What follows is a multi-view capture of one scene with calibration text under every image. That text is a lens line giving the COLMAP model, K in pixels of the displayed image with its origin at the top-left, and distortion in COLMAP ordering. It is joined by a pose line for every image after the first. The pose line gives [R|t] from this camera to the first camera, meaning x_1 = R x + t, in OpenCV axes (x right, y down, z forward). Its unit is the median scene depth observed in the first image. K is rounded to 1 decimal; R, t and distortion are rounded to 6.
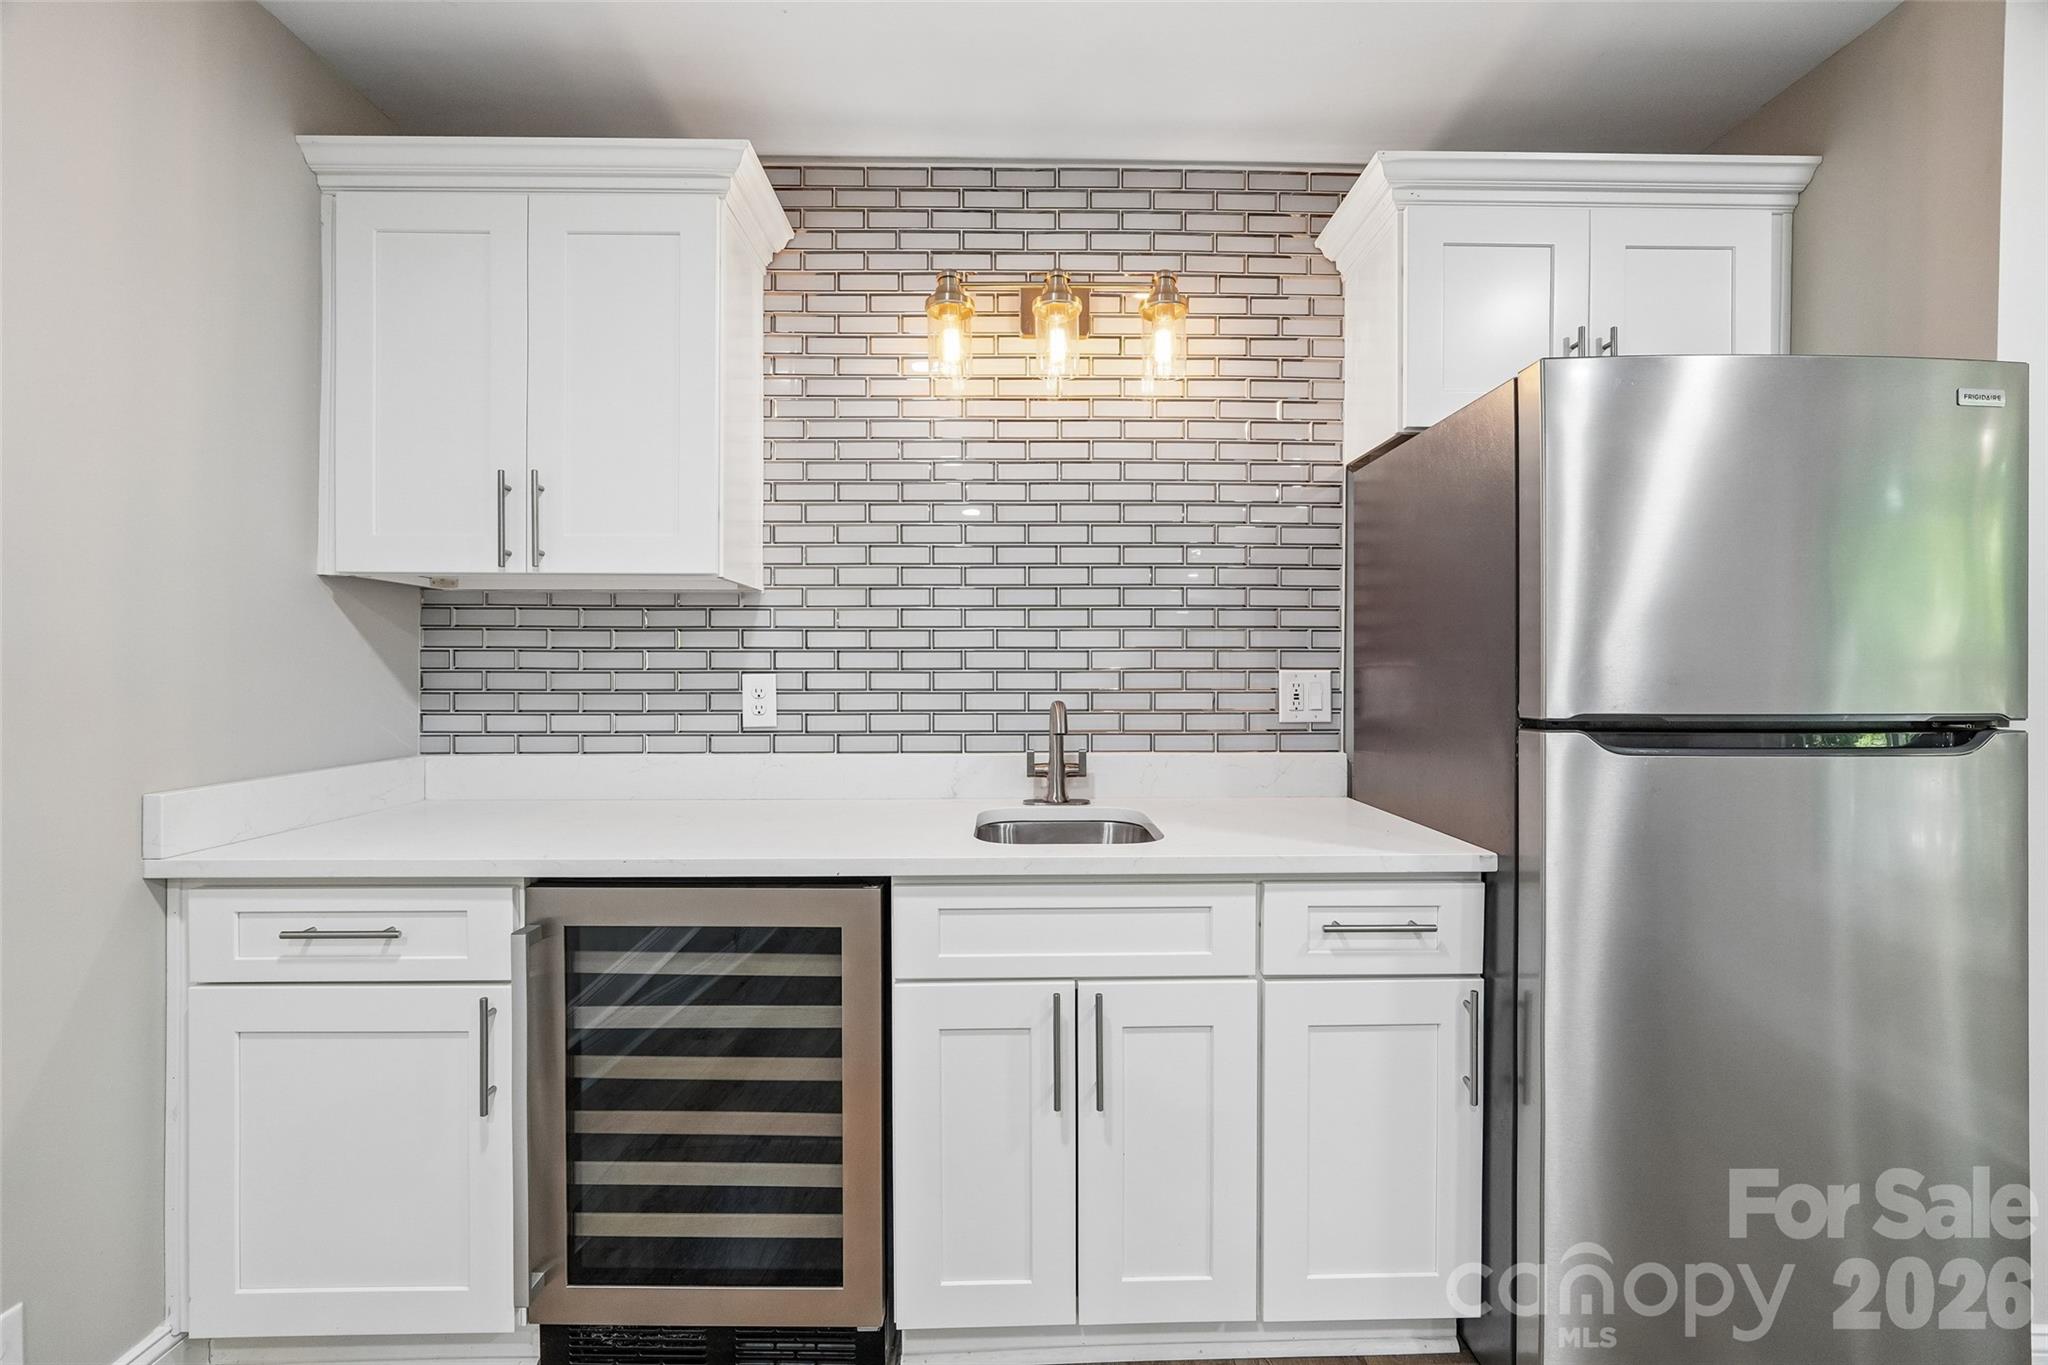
lens RADIAL K [[863.5, 0, 1017.5], [0, 863.5, 678.3], [0, 0, 1]] dist [-0.017355, 0.006459]
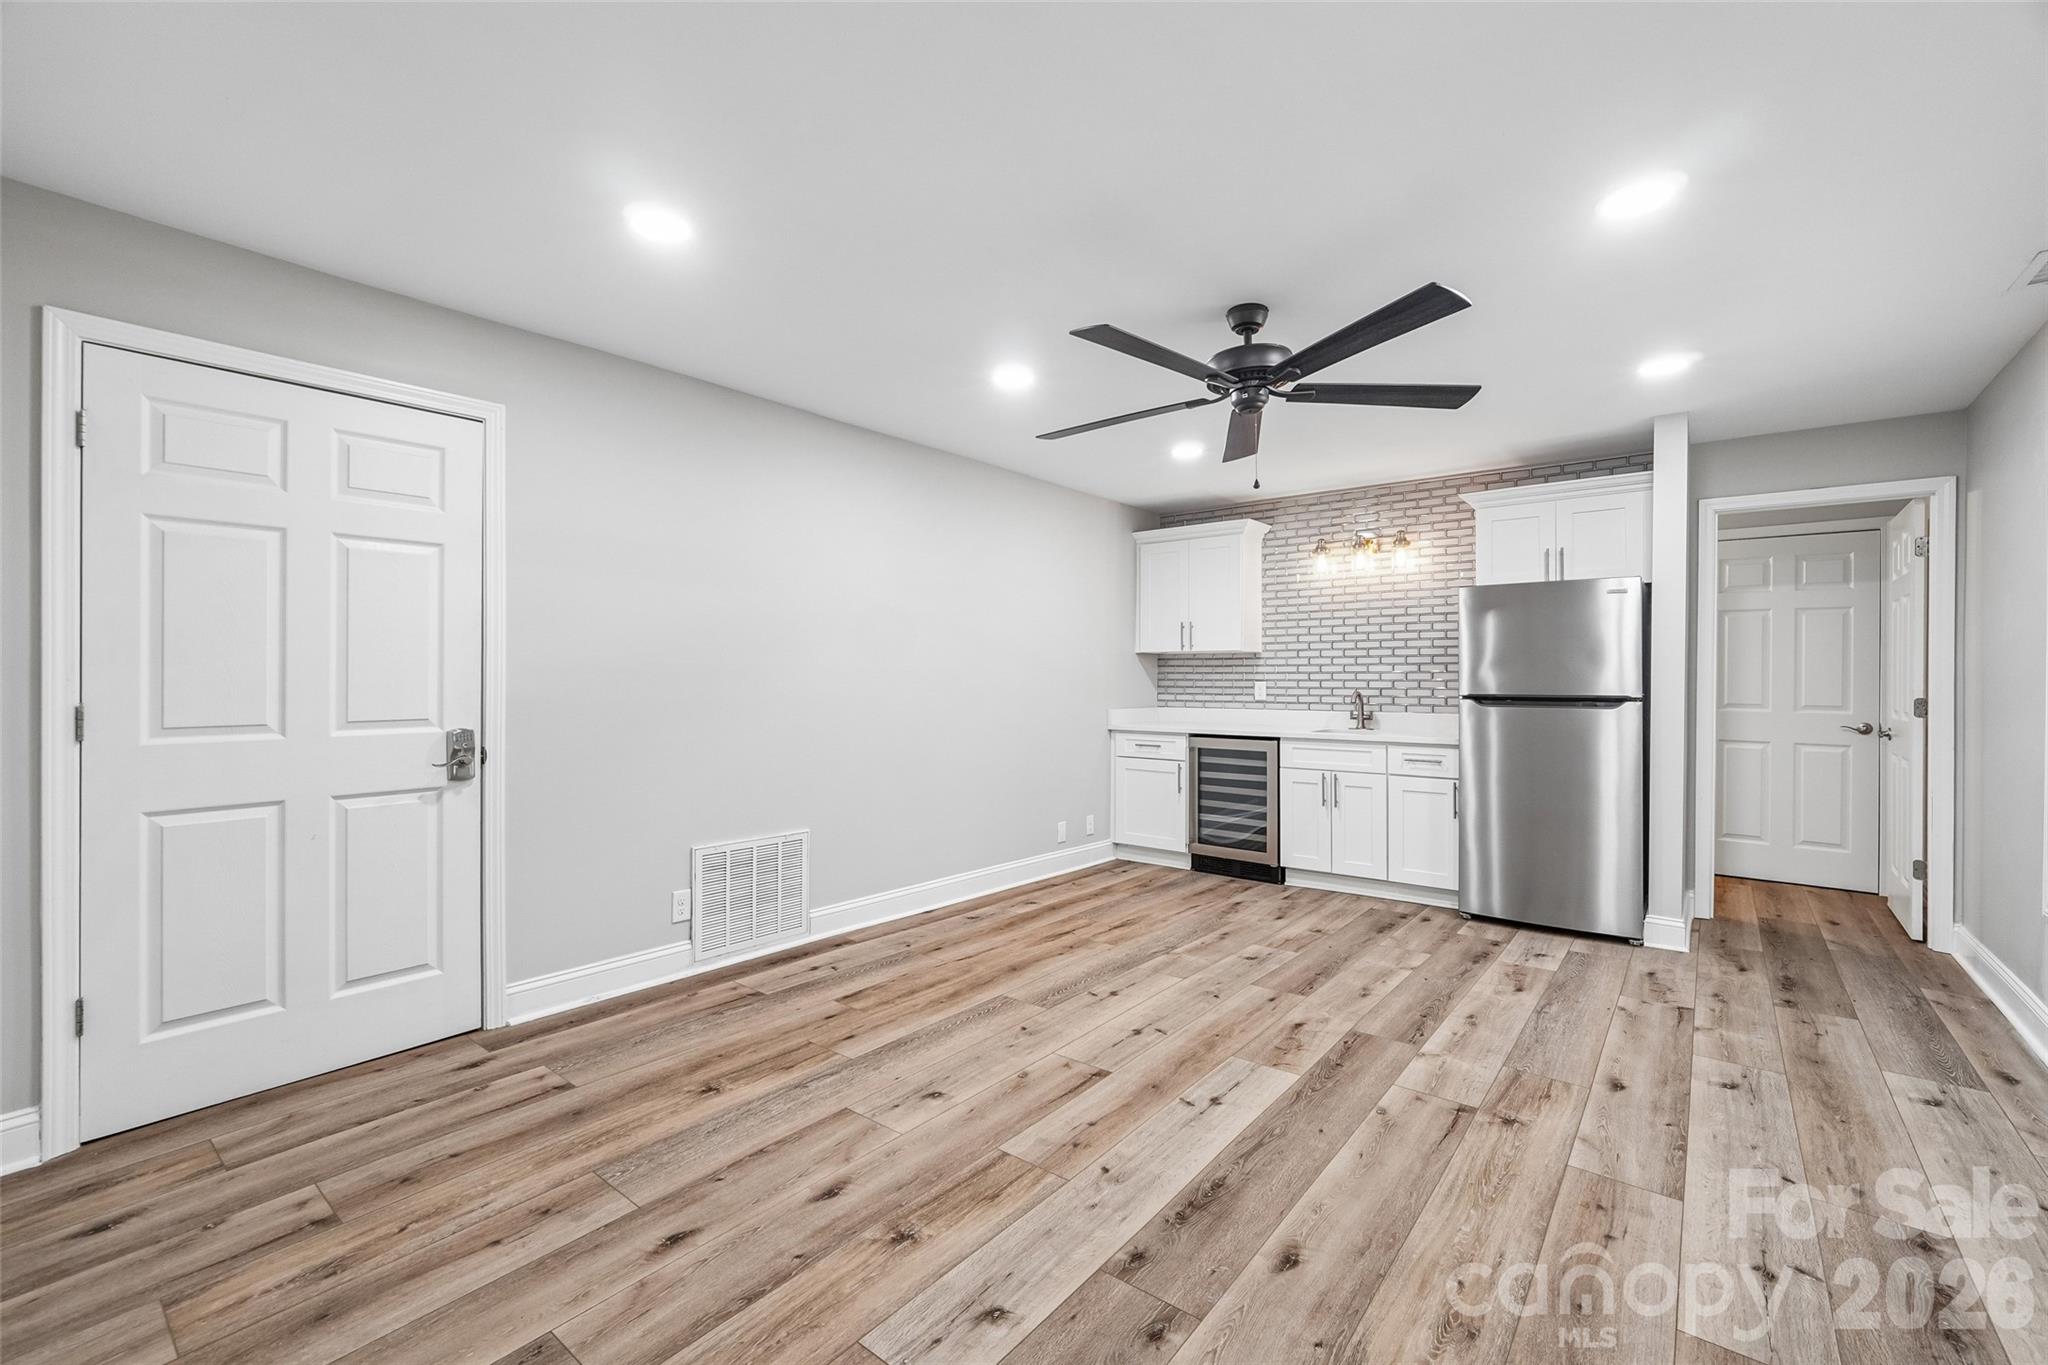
lens RADIAL K [[863.5, 0, 1032.1], [0, 863.5, 662.0], [0, 0, 1]] dist [-0.017355, 0.006459]
pose [[0.775289, -0.010368, -0.631521, 1.011594], [-0.009108, 0.999578, -0.027592, 0.017783], [0.631540, 0.027144, 0.774868, -1.865479]]
